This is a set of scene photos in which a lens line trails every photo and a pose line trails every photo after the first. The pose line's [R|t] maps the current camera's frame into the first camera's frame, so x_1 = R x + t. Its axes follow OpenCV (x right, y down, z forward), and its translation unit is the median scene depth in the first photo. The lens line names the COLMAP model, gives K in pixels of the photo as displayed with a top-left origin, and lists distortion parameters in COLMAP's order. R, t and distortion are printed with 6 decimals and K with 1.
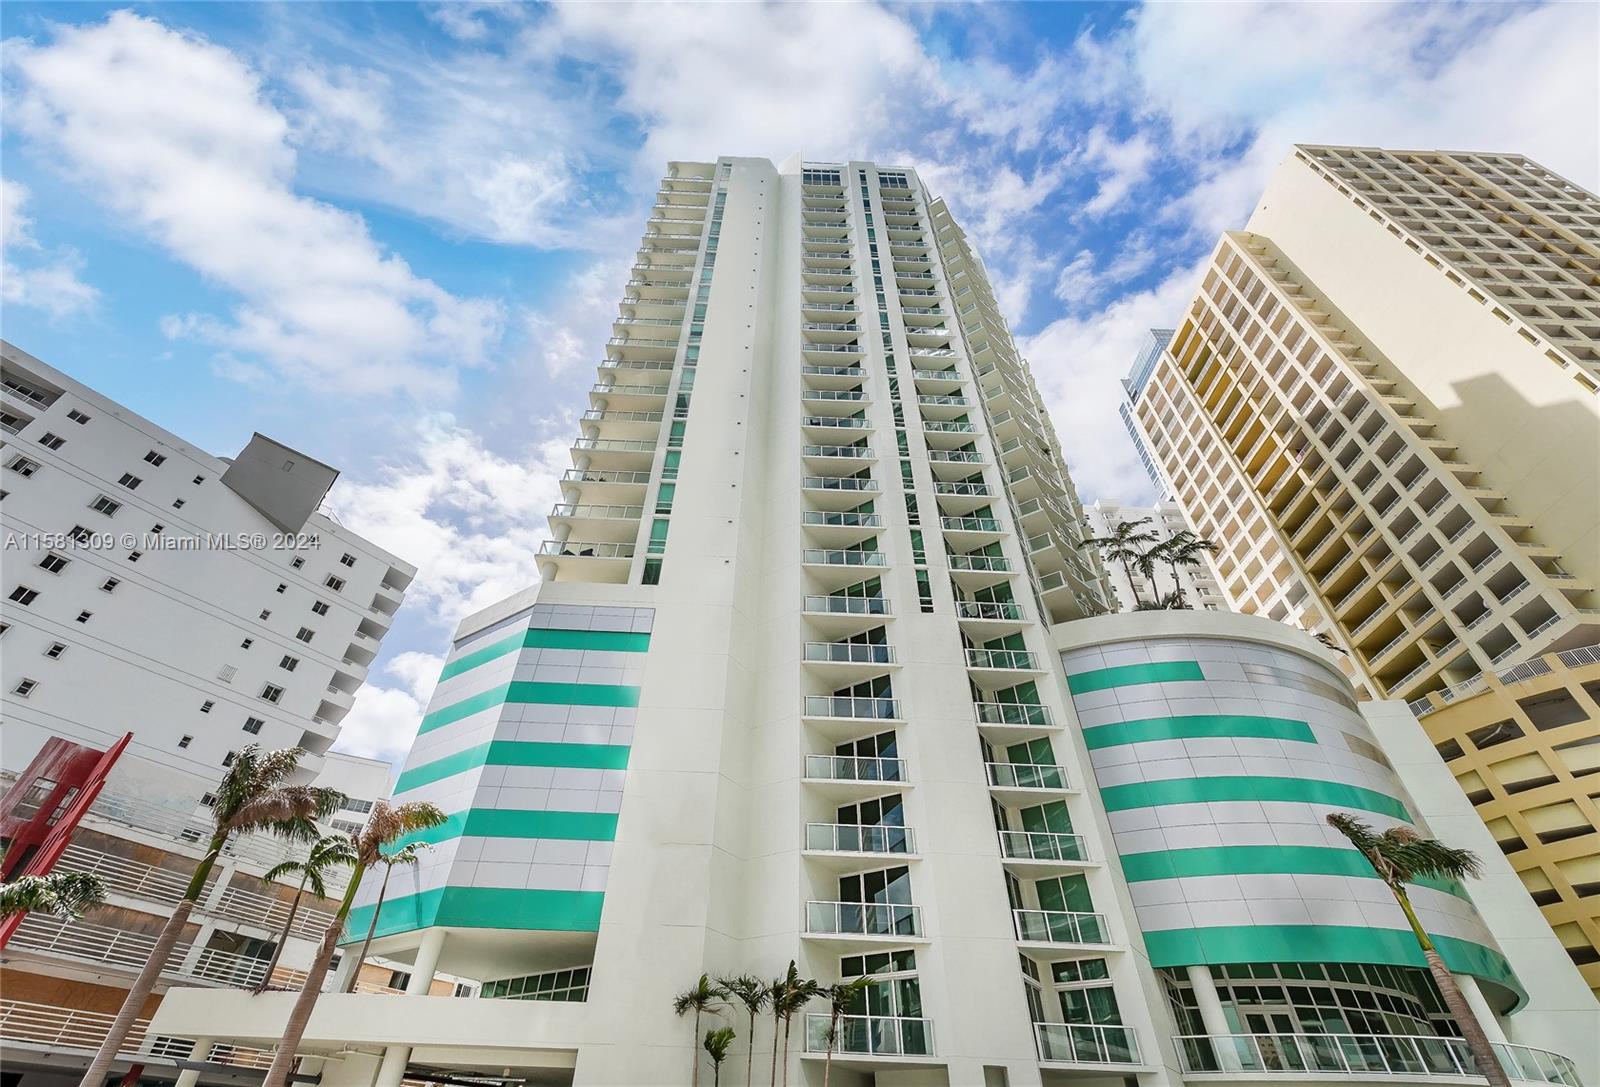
lens RADIAL K [[740.4, 0, 800.0], [0, 740.4, 543.5], [0, 0, 1]] dist [0.000246, 0.000088]
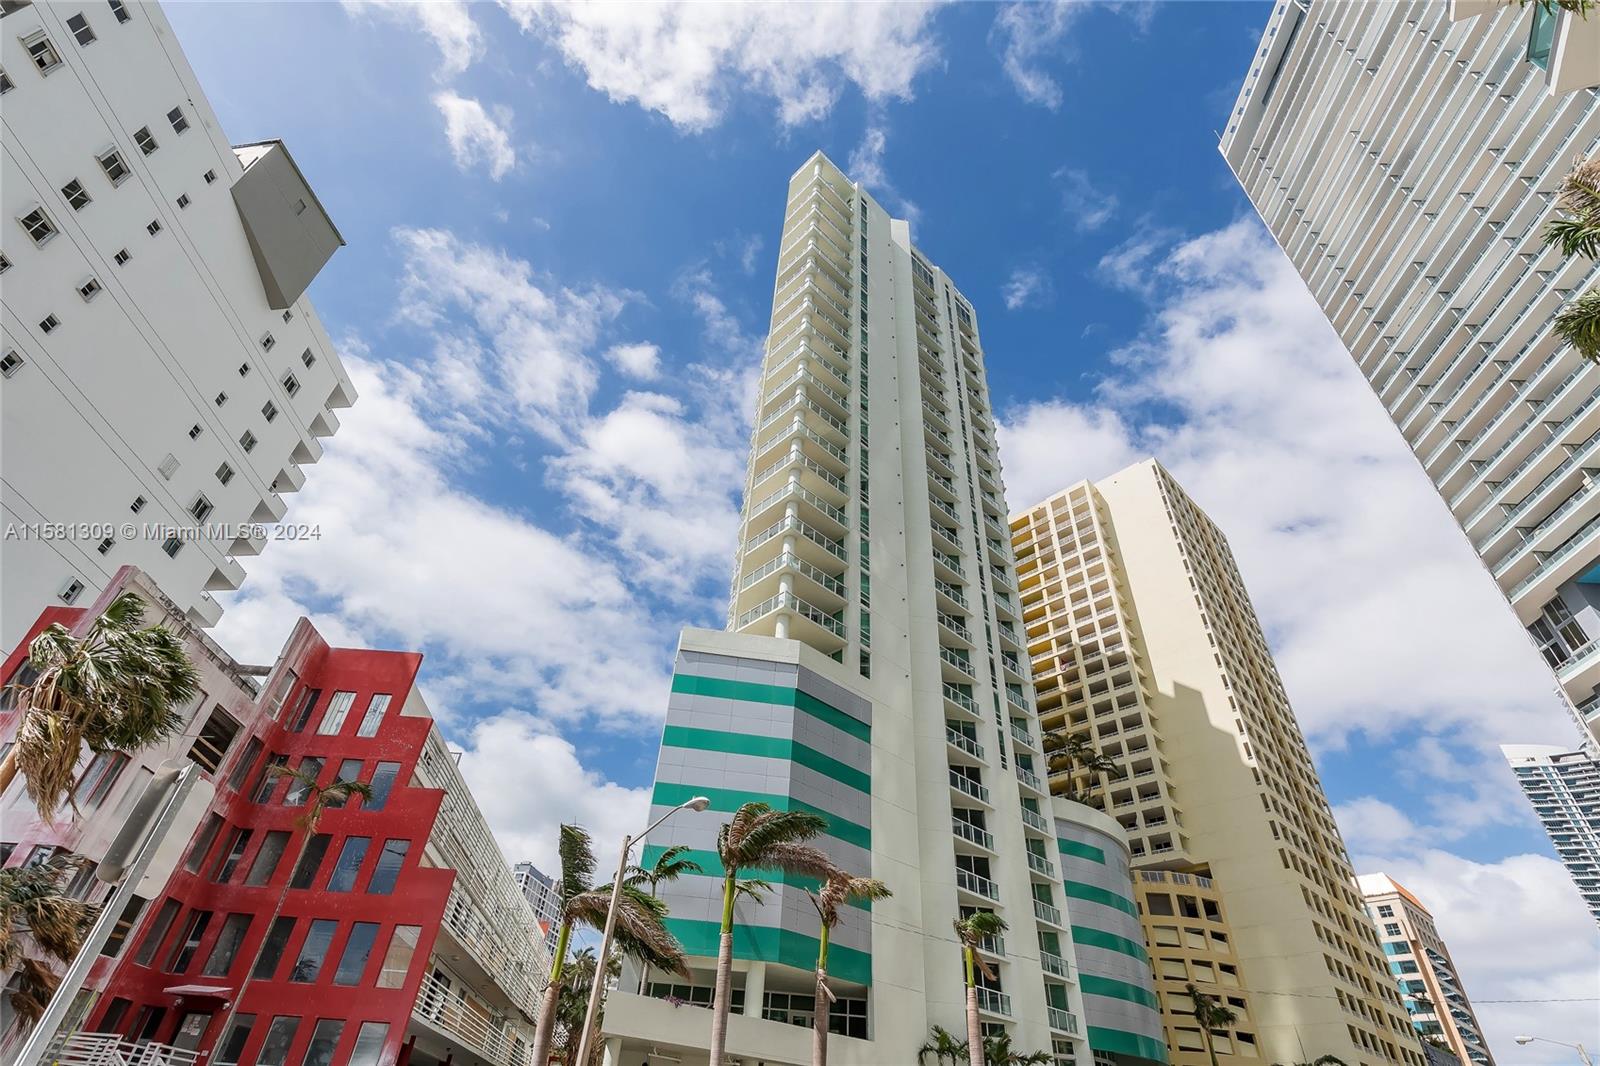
lens RADIAL K [[820.1, 0, 800.0], [0, 820.1, 533.0], [0, 0, 1]] dist [0.003273, 0.000711]
pose [[0.725775, 0.431181, 0.536035, -0.703632], [-0.475737, 0.877424, -0.061659, -0.009132], [-0.496916, -0.210261, 0.841941, 0.011325]]
